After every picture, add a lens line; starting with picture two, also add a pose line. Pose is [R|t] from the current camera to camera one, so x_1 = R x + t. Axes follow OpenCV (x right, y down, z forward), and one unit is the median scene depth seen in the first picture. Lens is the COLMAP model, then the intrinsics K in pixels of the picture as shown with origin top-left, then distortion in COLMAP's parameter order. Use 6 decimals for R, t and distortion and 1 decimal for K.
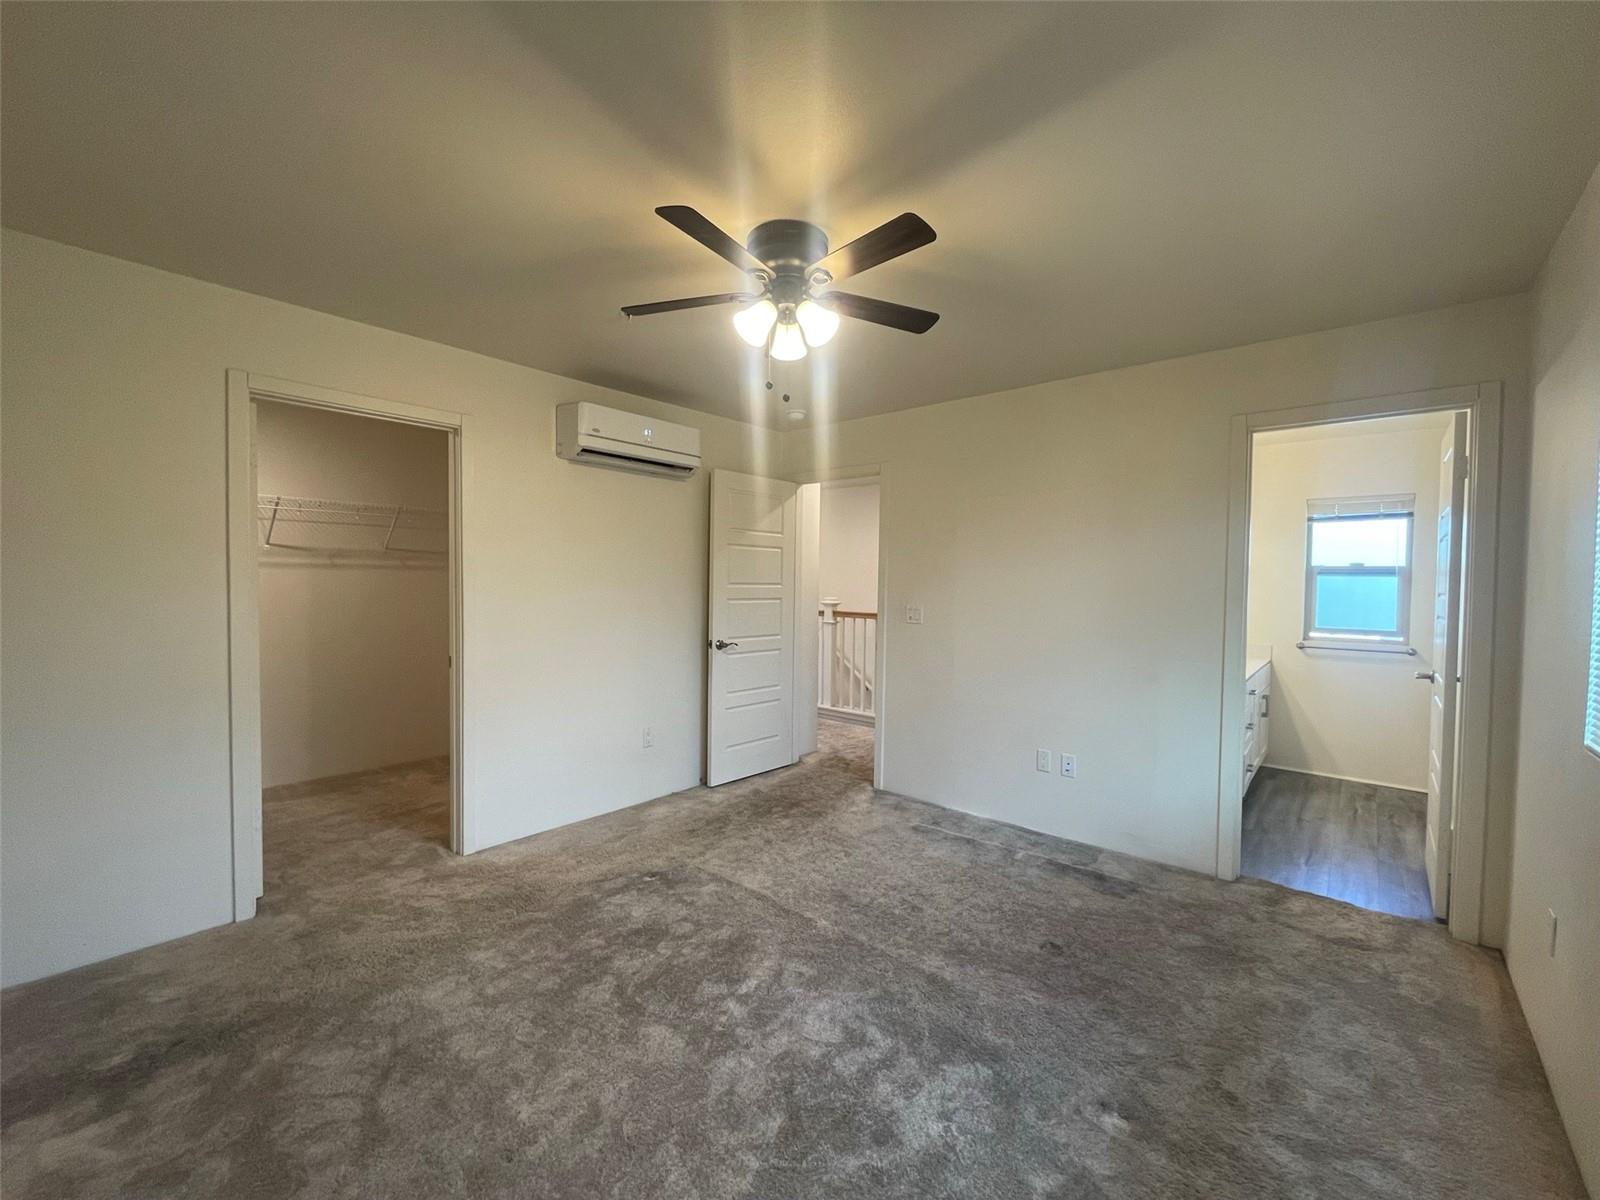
lens RADIAL K [[649.9, 0, 794.4], [0, 649.9, 599.4], [0, 0, 1]] dist [-0.017222, 0.000007]
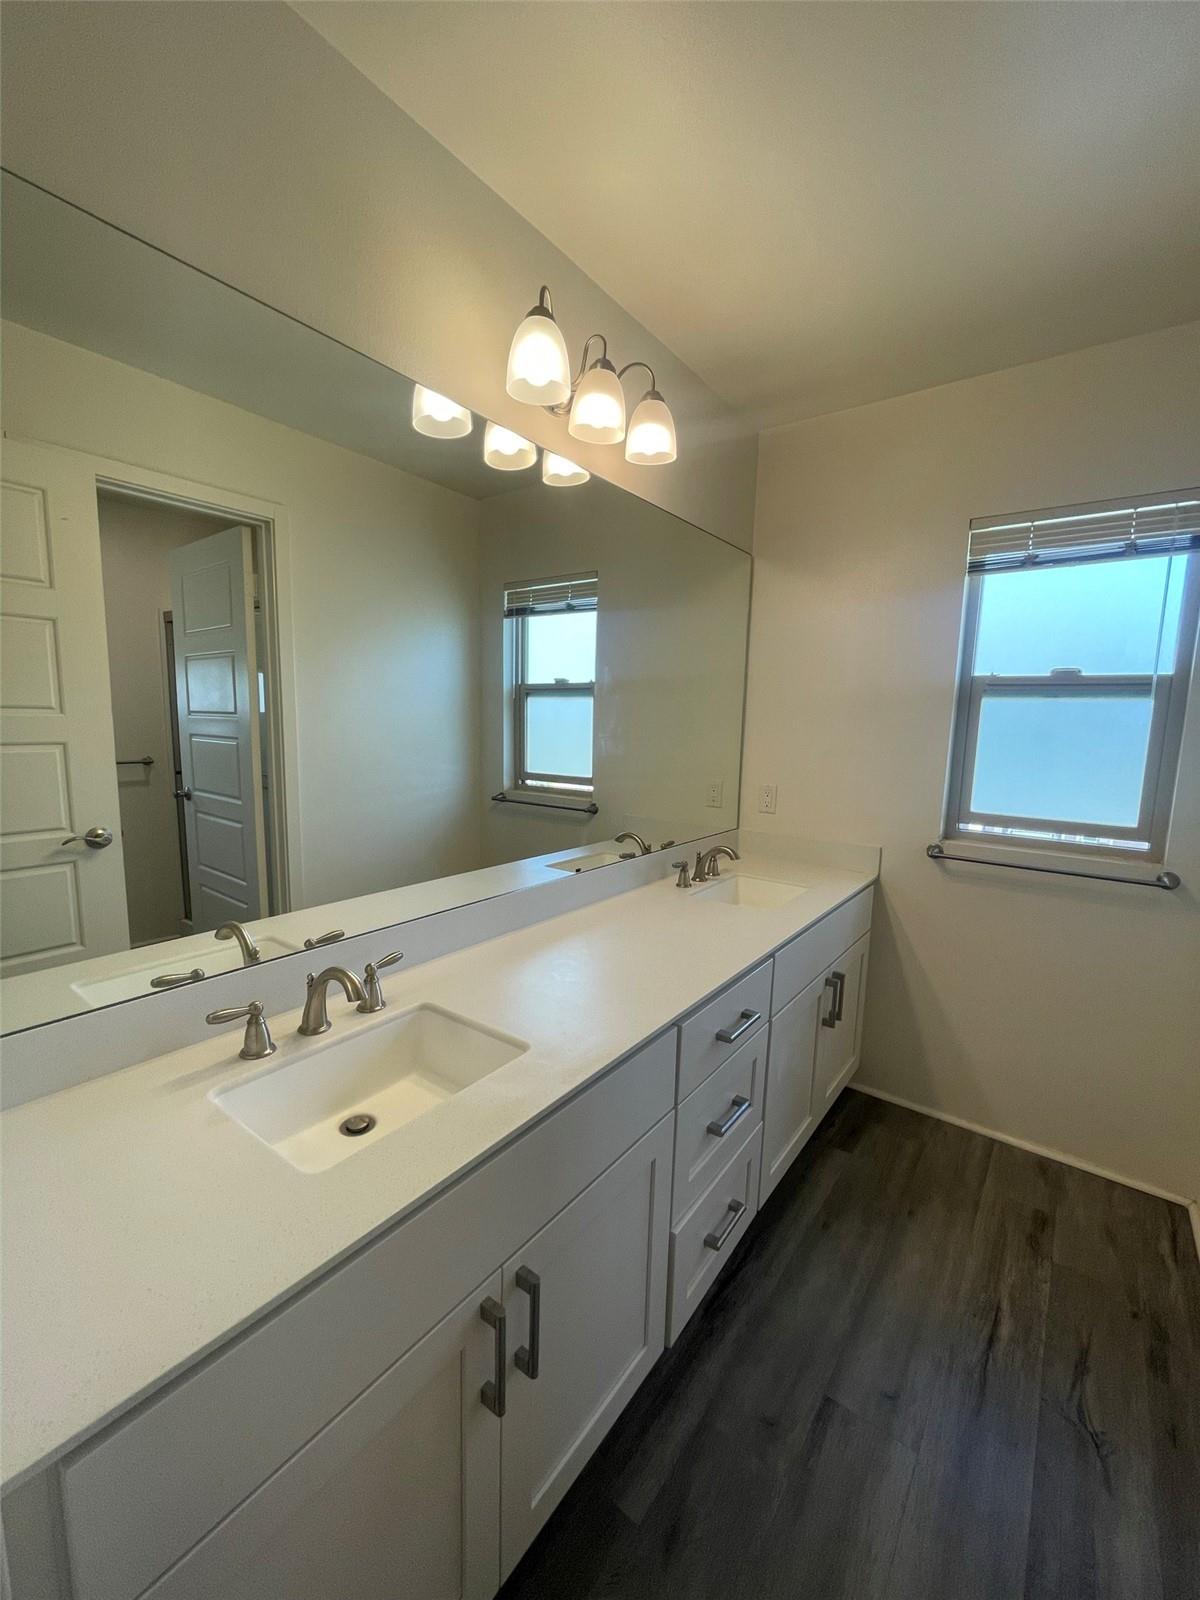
lens RADIAL K [[649.9, 0, 605.3], [0, 649.9, 804.2], [0, 0, 1]] dist [-0.017222, 0.000007]
pose [[0.995327, 0.016280, 0.095184, 0.524962], [-0.025466, 0.995046, 0.096104, -0.000120], [-0.093148, -0.098079, 0.990810, 0.587314]]
